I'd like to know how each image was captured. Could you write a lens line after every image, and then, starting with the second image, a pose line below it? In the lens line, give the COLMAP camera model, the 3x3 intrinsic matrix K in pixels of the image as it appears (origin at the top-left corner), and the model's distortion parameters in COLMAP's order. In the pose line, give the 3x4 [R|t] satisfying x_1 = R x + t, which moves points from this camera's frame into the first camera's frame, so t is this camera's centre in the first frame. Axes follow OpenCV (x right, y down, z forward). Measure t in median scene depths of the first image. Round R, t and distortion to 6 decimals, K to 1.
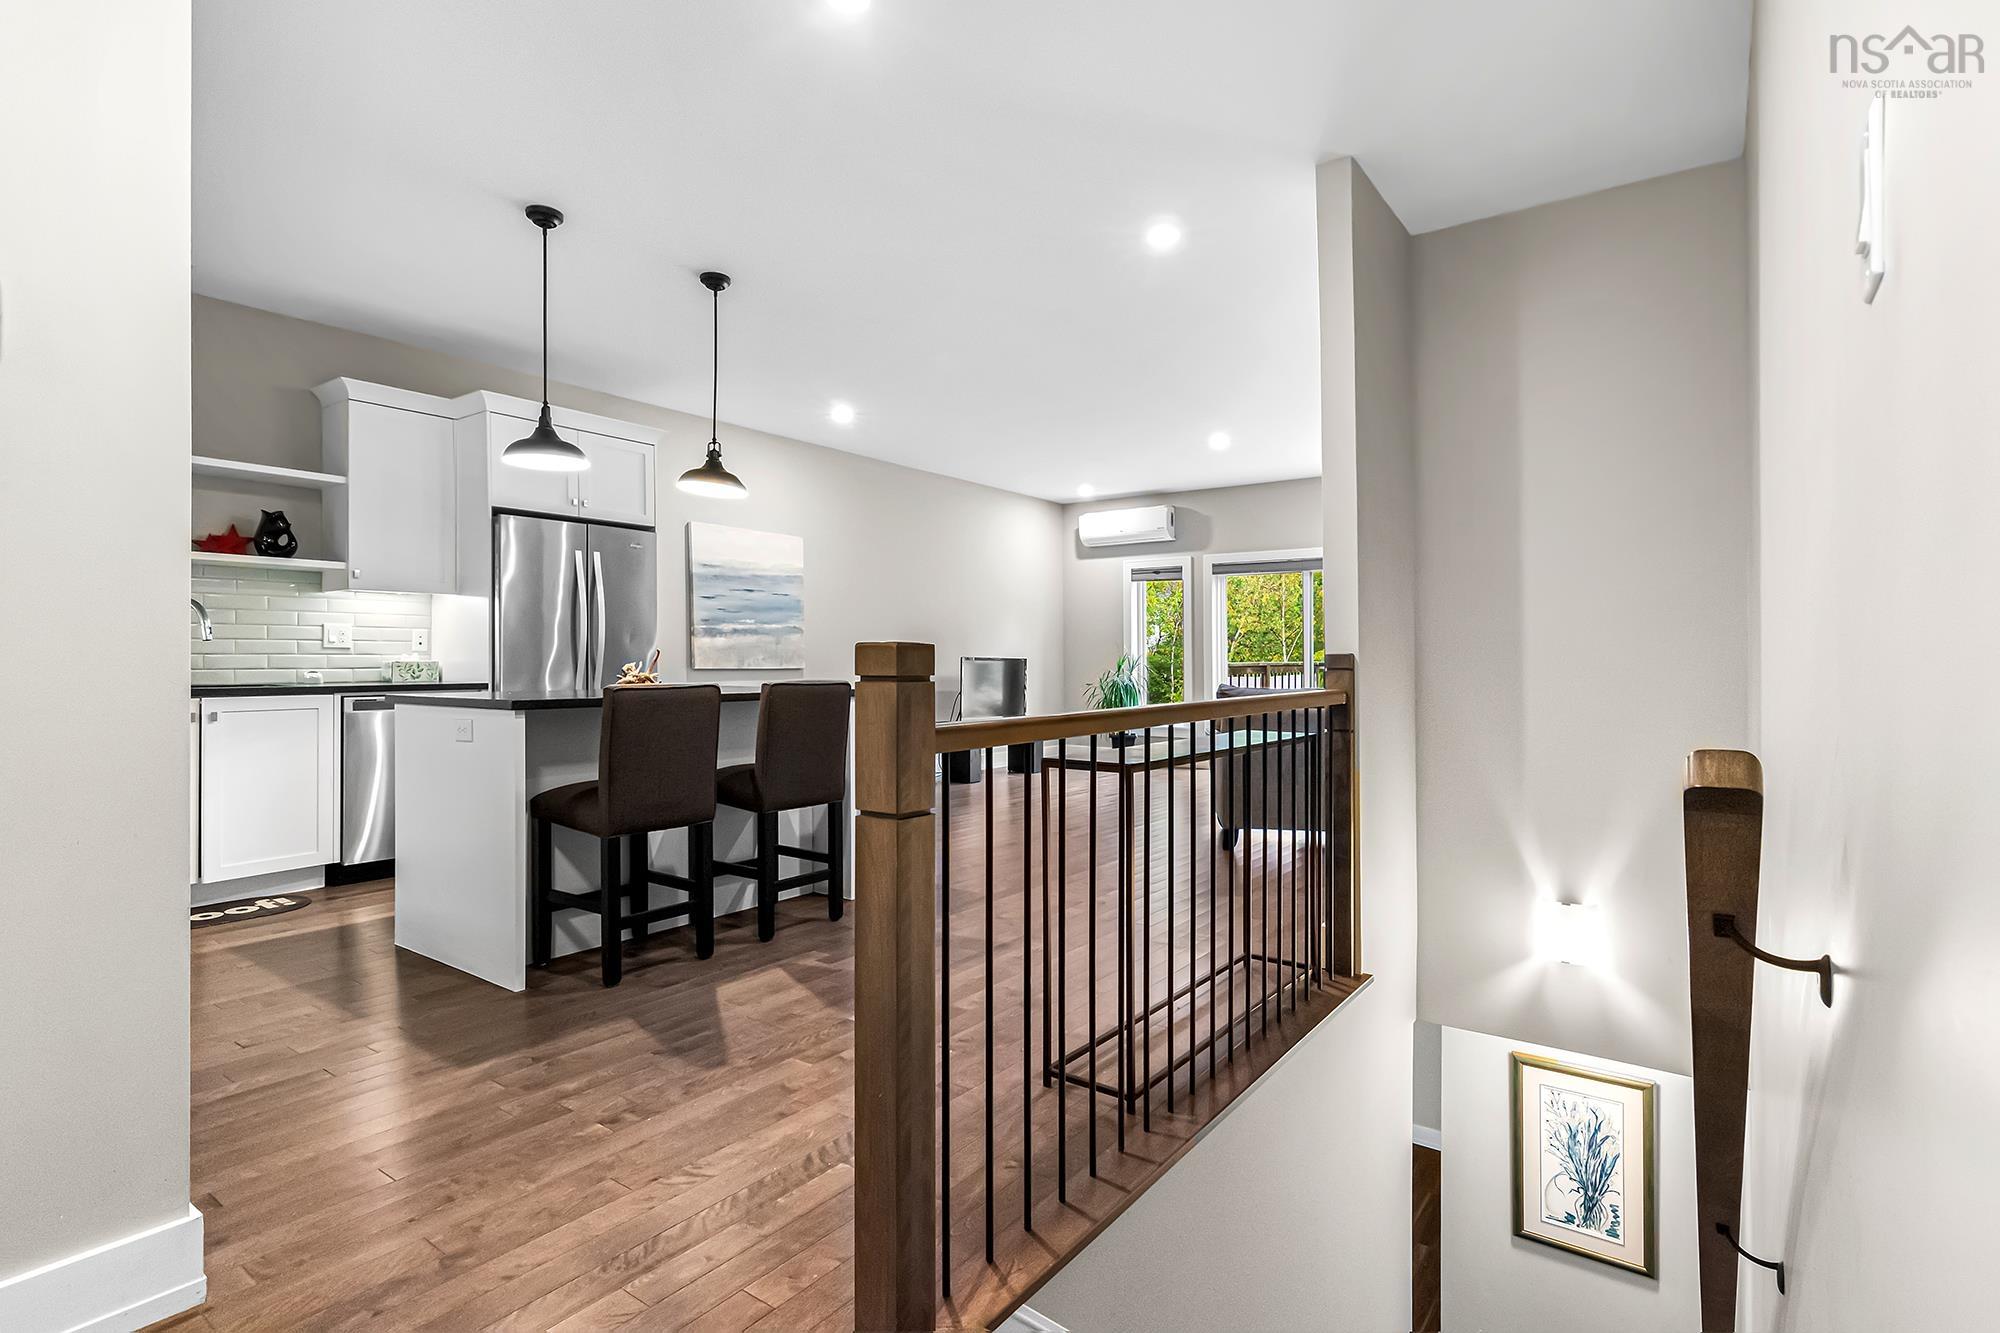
lens RADIAL K [[981.3, 0, 1033.2], [0, 981.3, 665.1], [0, 0, 1]] dist [-0.007062, 0.001235]
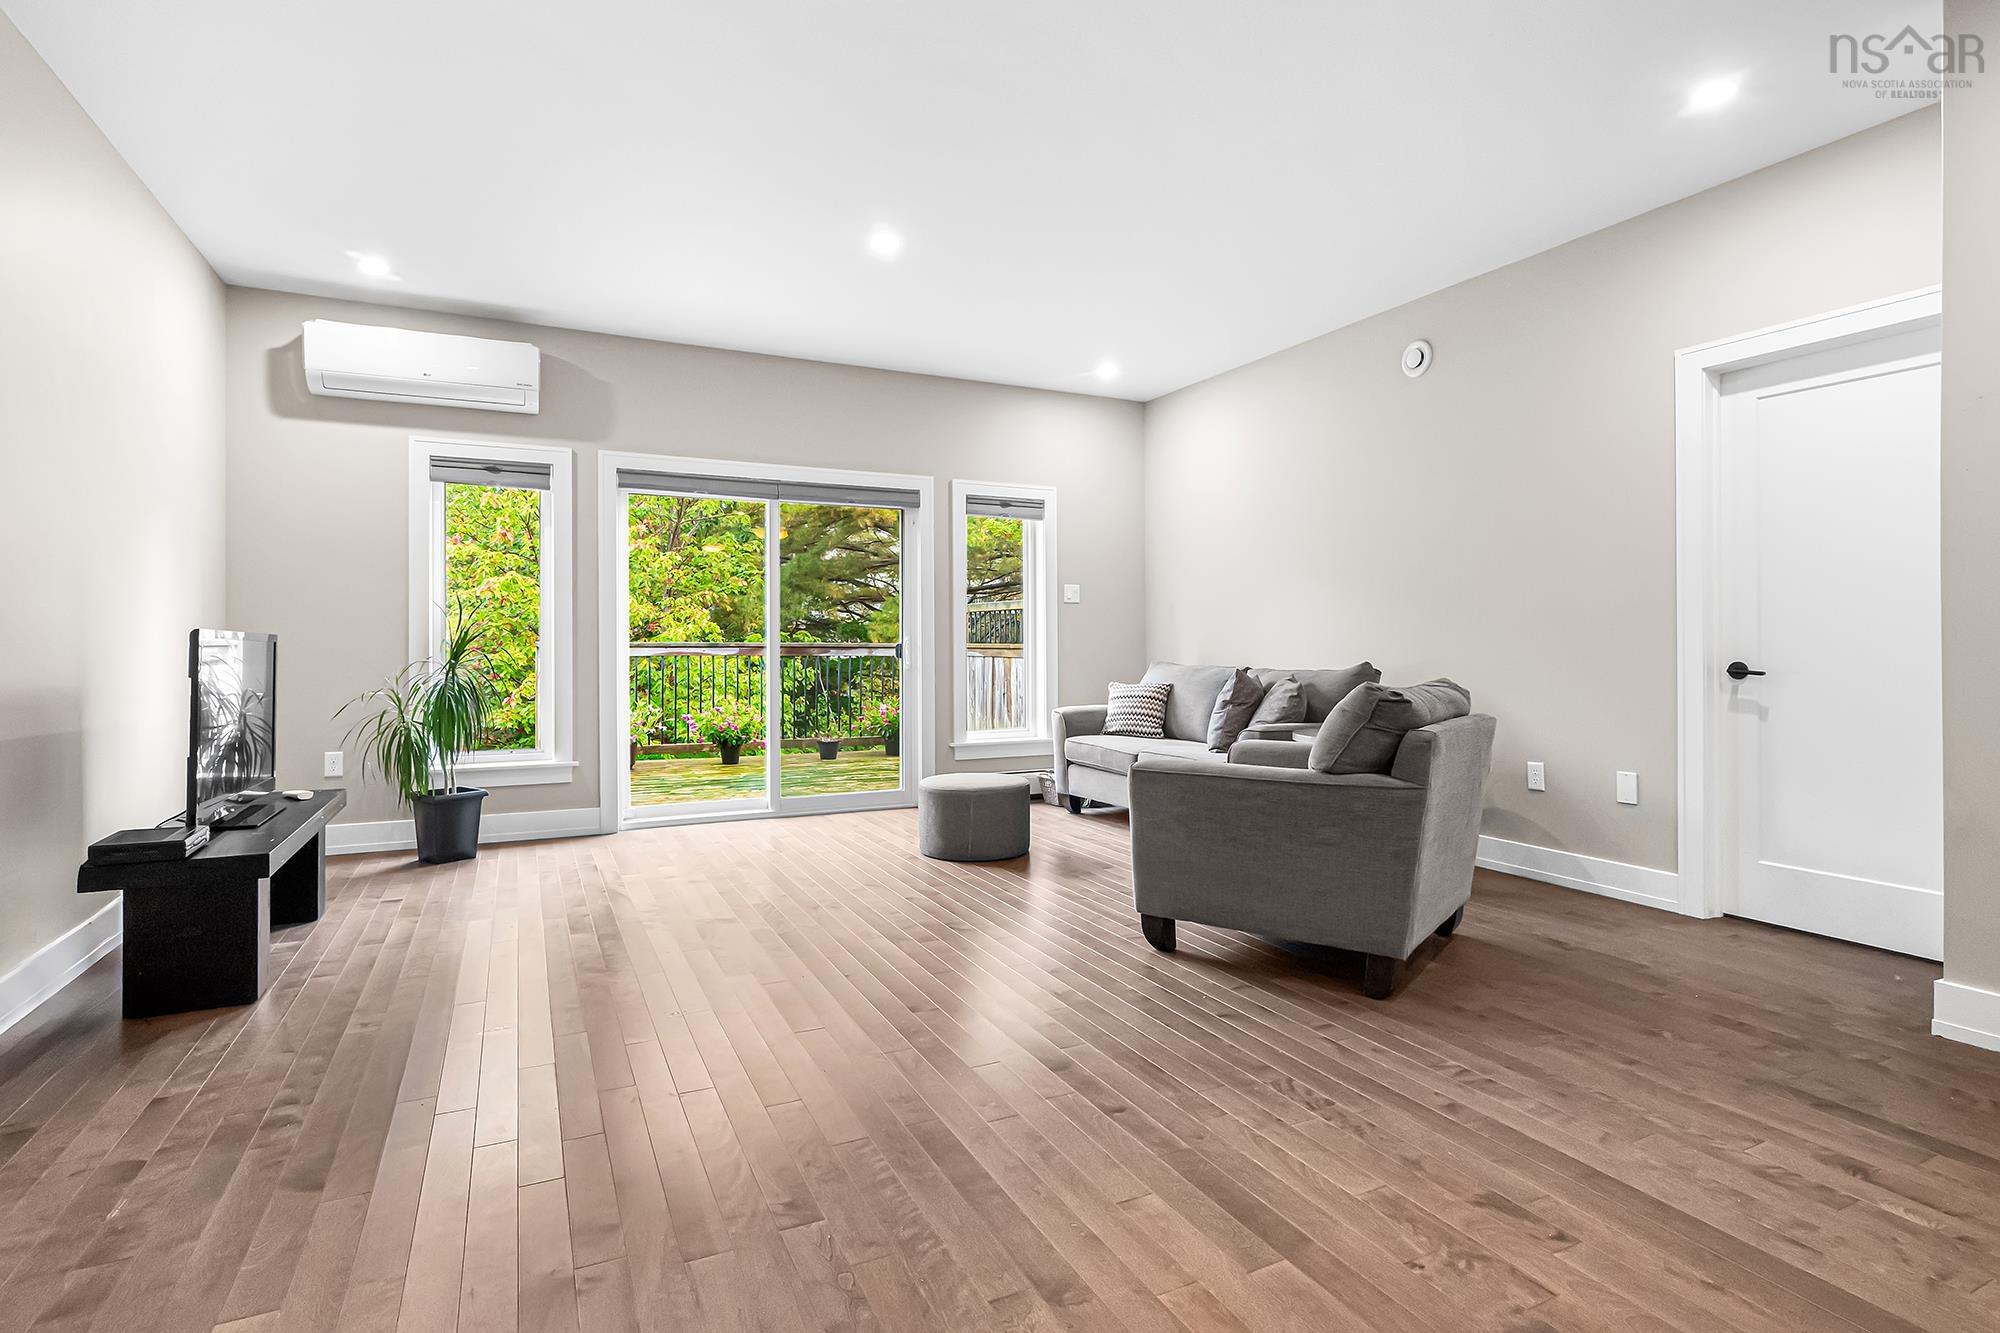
lens RADIAL K [[981.3, 0, 1010.6], [0, 981.3, 647.1], [0, 0, 1]] dist [-0.007062, 0.001235]
pose [[0.476621, -0.007379, 0.879078, -0.439282], [0.004956, 0.999971, 0.005707, -0.005220], [-0.879095, 0.001637, 0.476644, 1.127308]]
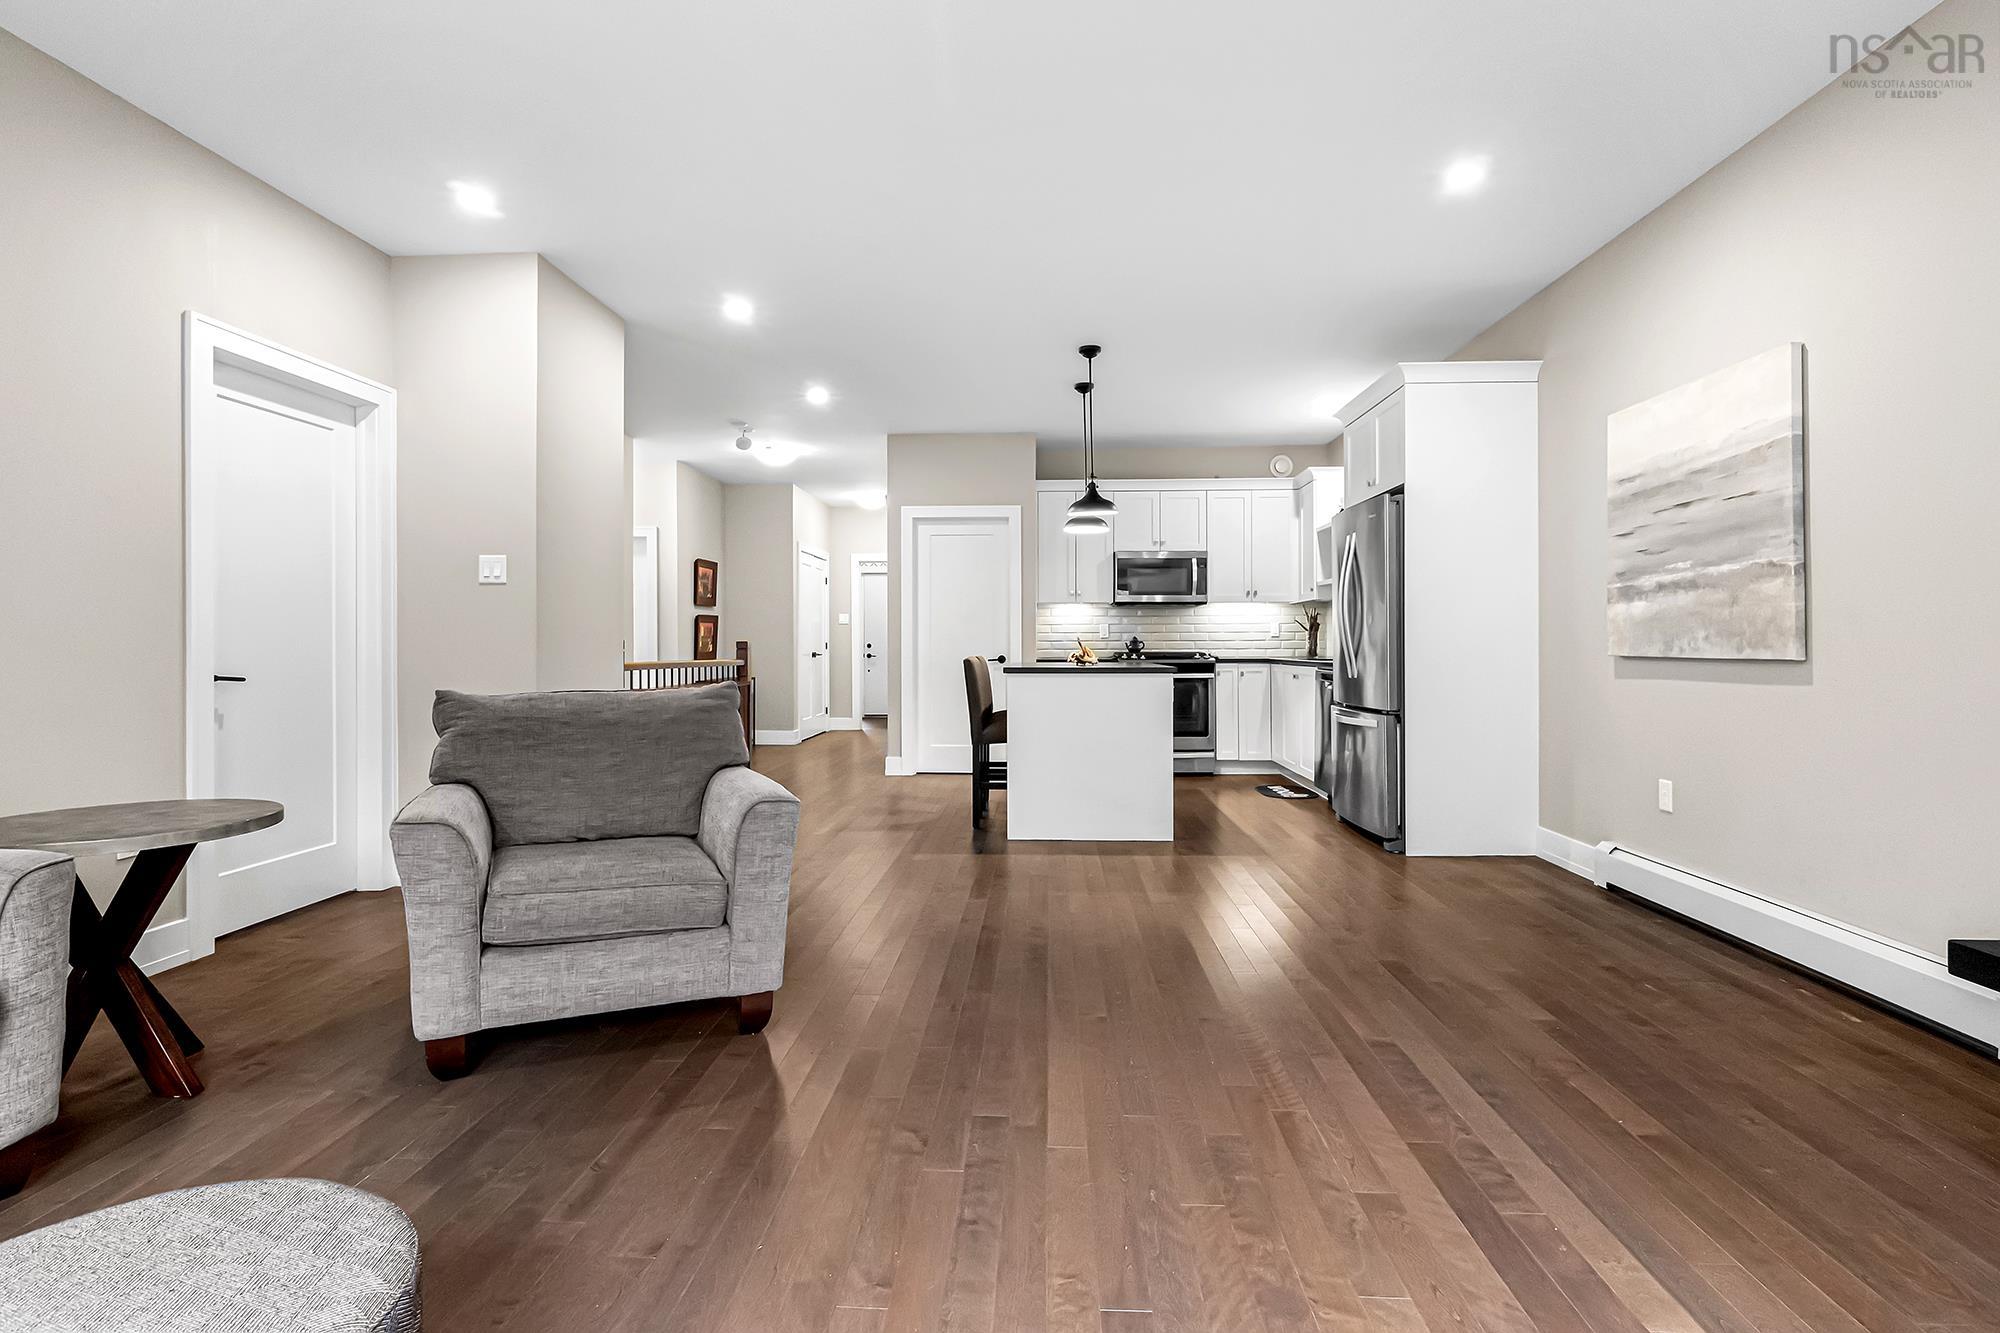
lens RADIAL K [[981.3, 0, 1008.9], [0, 981.3, 643.2], [0, 0, 1]] dist [-0.007062, 0.001235]
pose [[-0.841622, -0.000020, -0.540067, 0.457739], [-0.000474, 1.000000, 0.000702, -0.005894], [0.540067, 0.000847, -0.841622, 1.963667]]
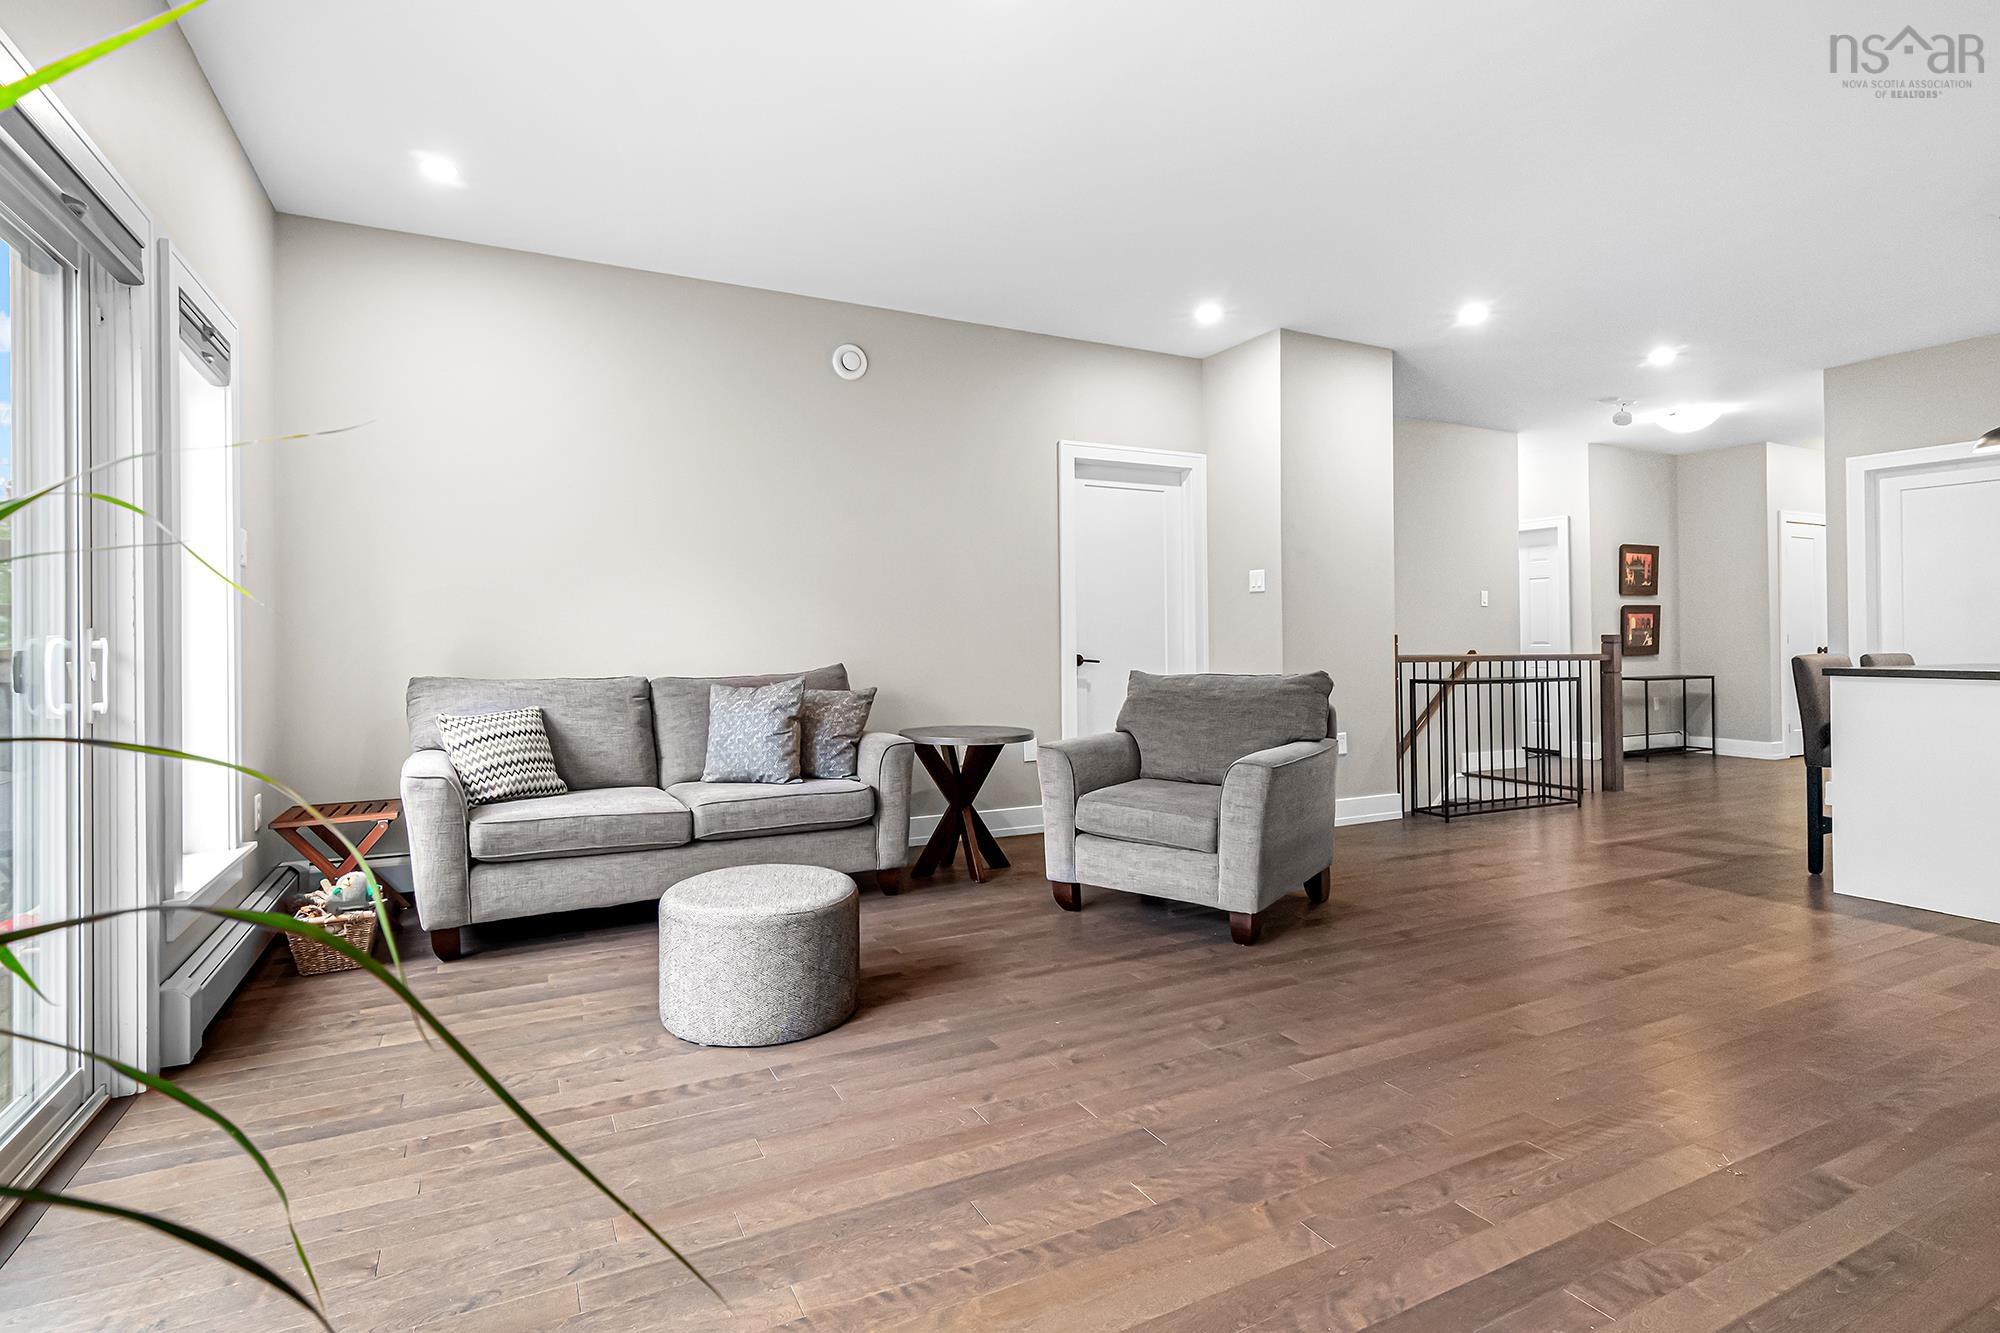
lens RADIAL K [[981.3, 0, 974.1], [0, 981.3, 628.7], [0, 0, 1]] dist [-0.007062, 0.001235]
pose [[-0.878324, 0.007645, 0.478004, 0.089532], [0.004092, 0.999956, -0.008475, -0.008011], [-0.478048, -0.005488, -0.878317, 2.146335]]
